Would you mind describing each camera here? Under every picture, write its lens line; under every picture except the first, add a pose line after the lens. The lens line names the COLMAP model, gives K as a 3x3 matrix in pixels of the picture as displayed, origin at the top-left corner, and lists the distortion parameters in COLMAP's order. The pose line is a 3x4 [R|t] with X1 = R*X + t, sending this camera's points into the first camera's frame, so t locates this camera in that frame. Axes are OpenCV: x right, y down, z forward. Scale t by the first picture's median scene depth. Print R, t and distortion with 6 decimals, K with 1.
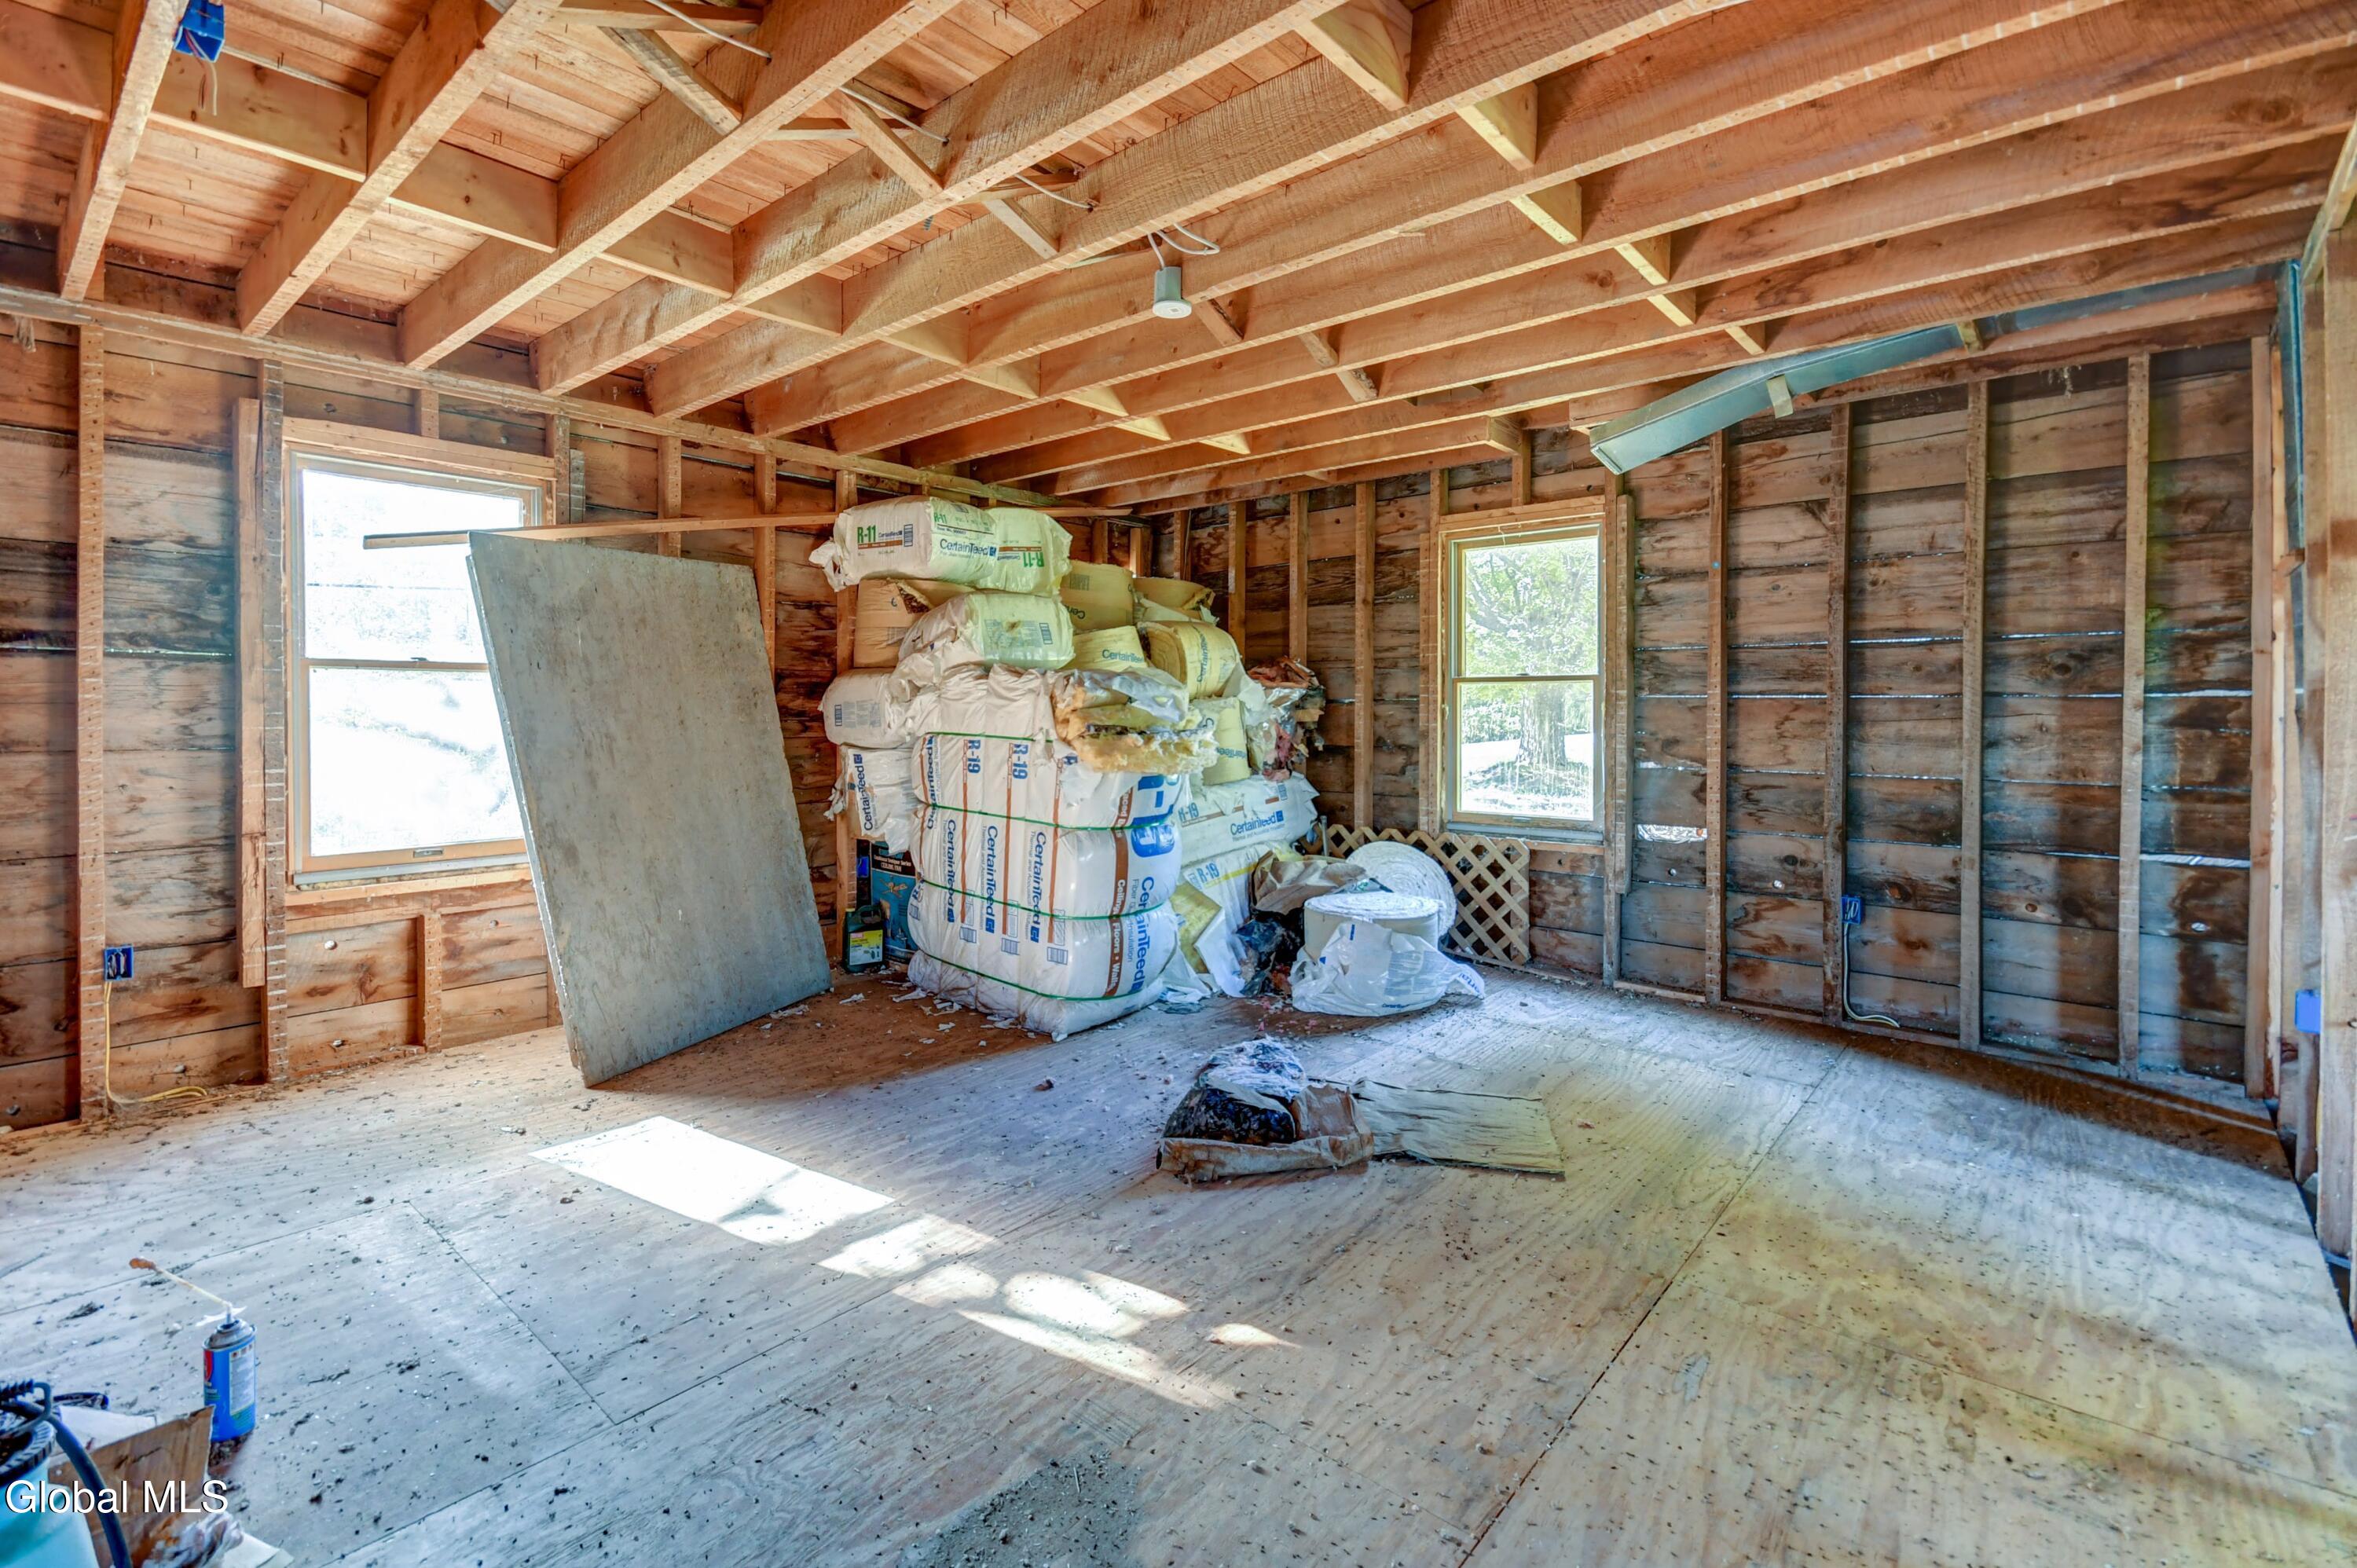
lens RADIAL K [[1072.4, 0, 1146.9], [0, 1072.4, 726.5], [0, 0, 1]] dist [0.009443, -0.000063]
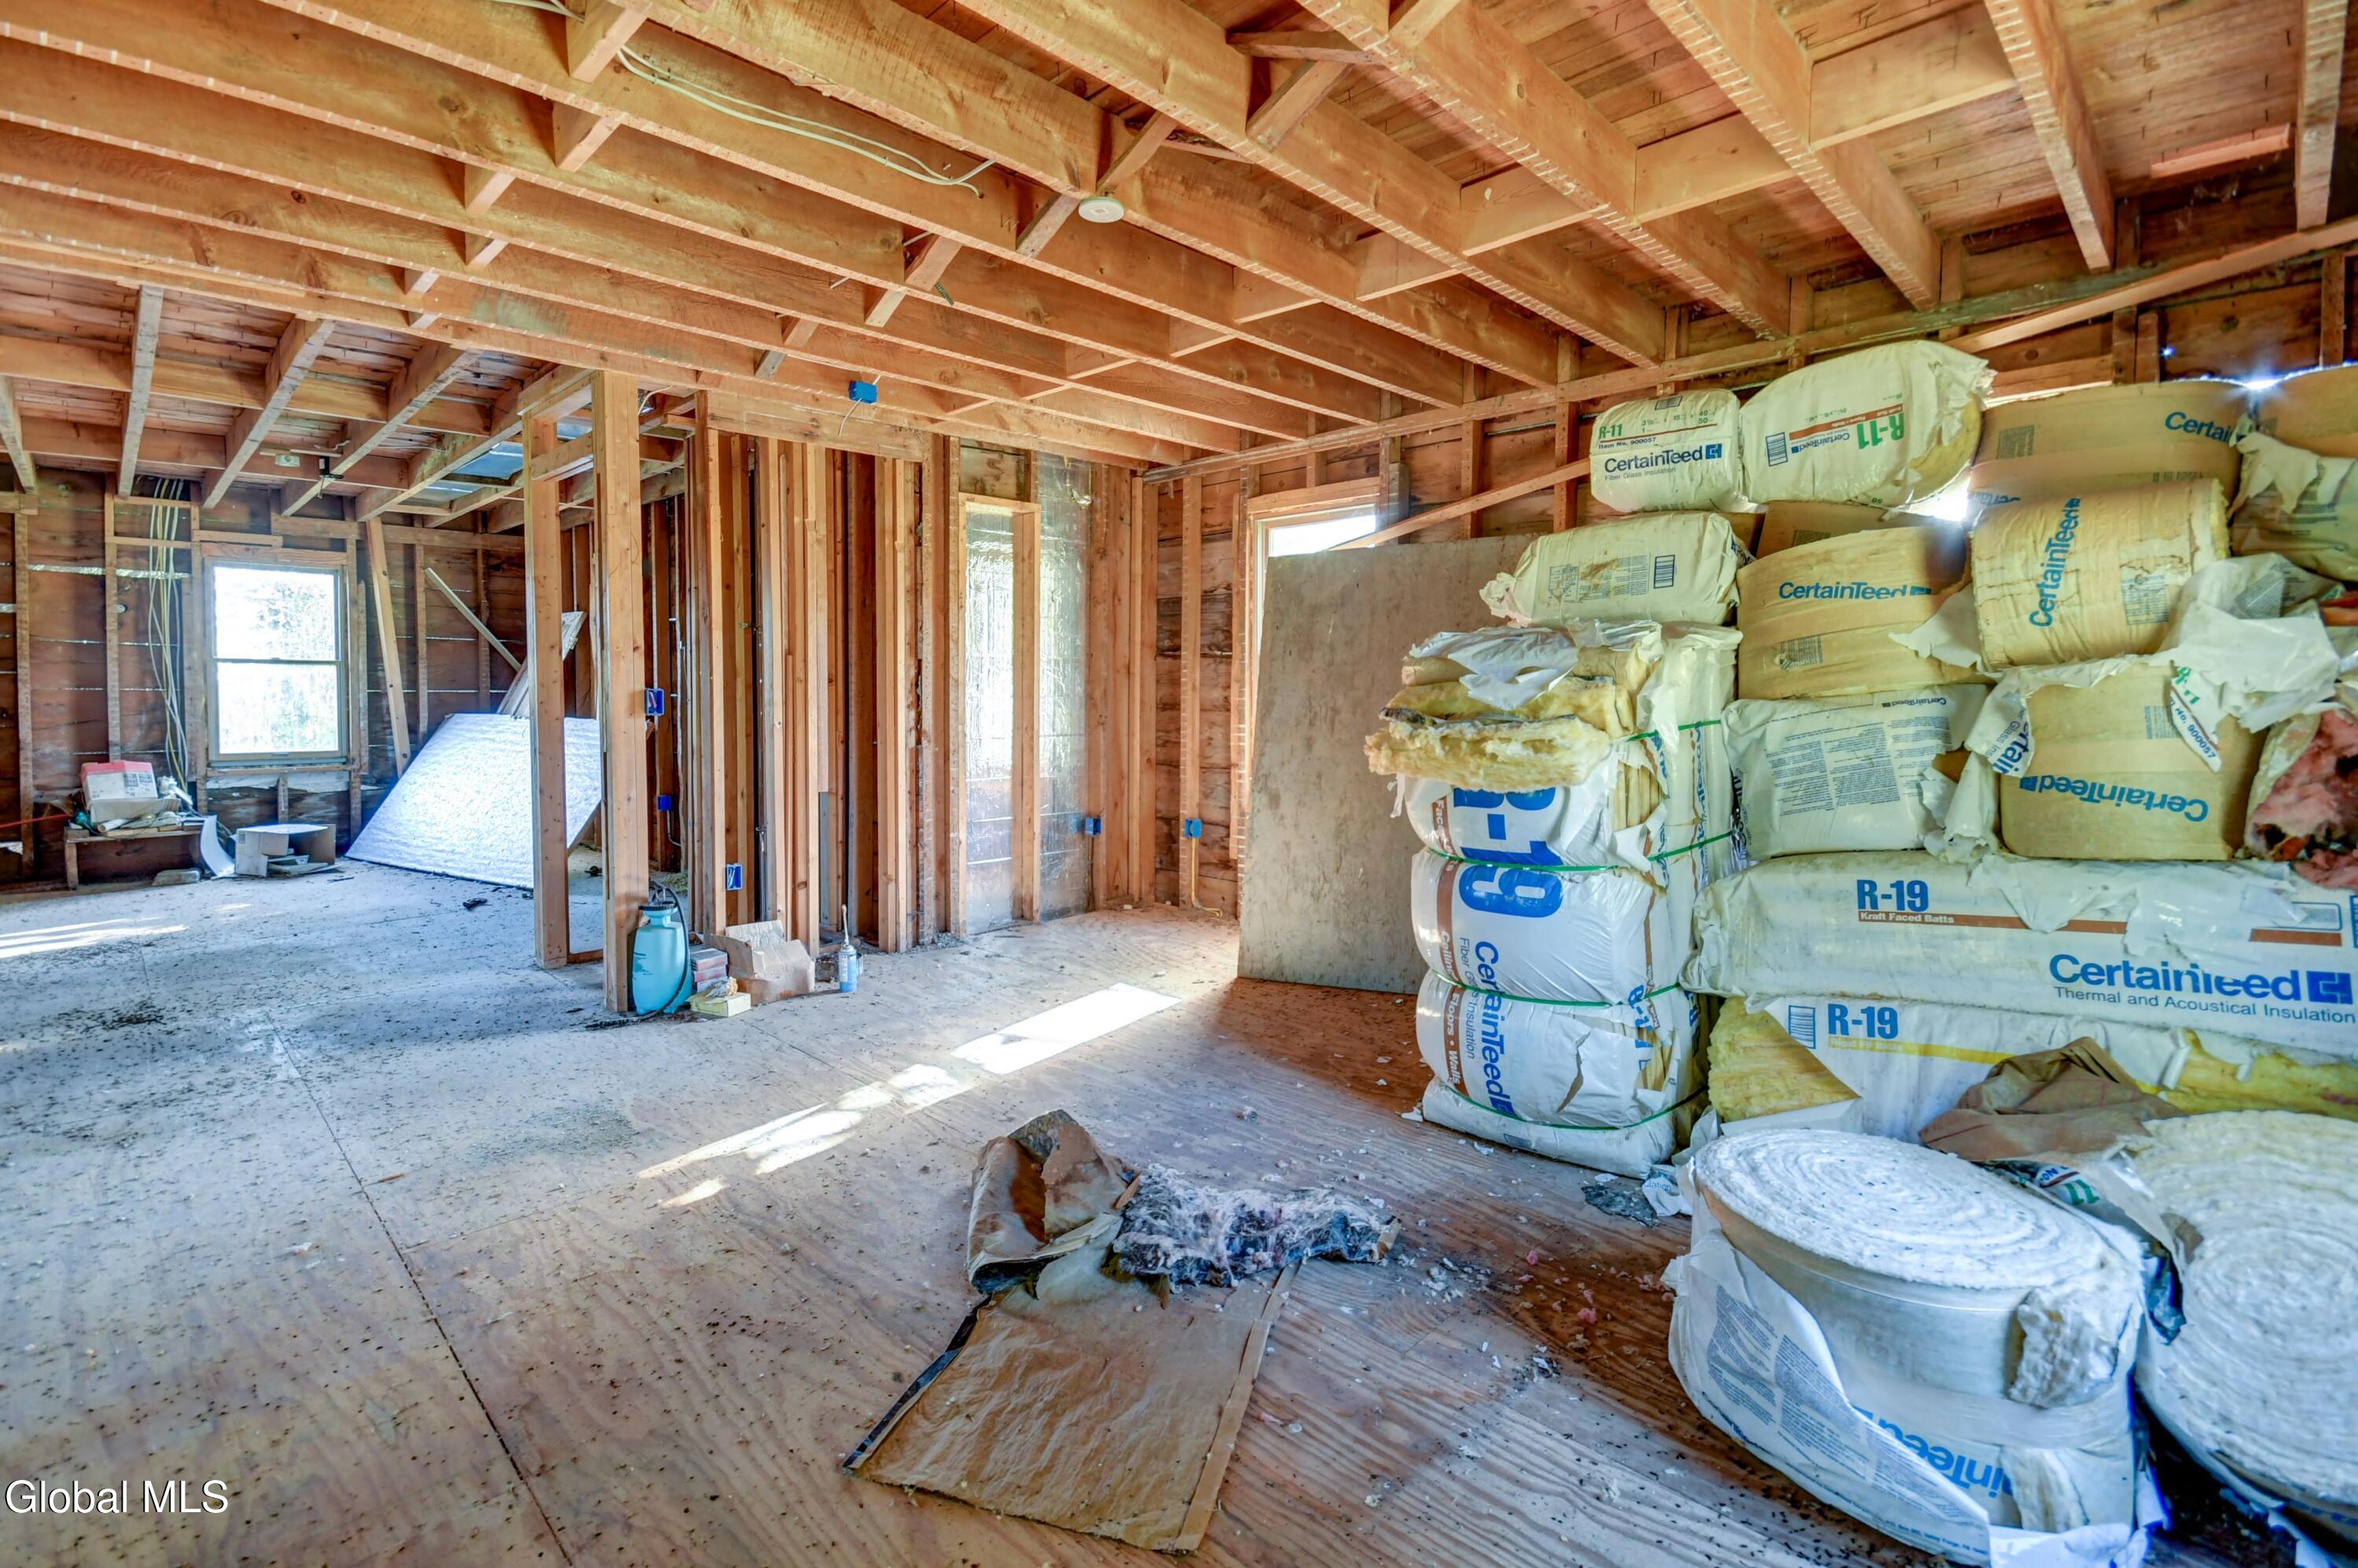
lens RADIAL K [[1072.9, 0, 1147.4], [0, 1072.9, 726.5], [0, 0, 1]] dist [0.009443, -0.000063]
pose [[-0.069671, 0.036749, -0.996893, 0.580872], [-0.018354, 0.999105, 0.038114, -0.011373], [0.997401, 0.020952, -0.068934, 0.728995]]
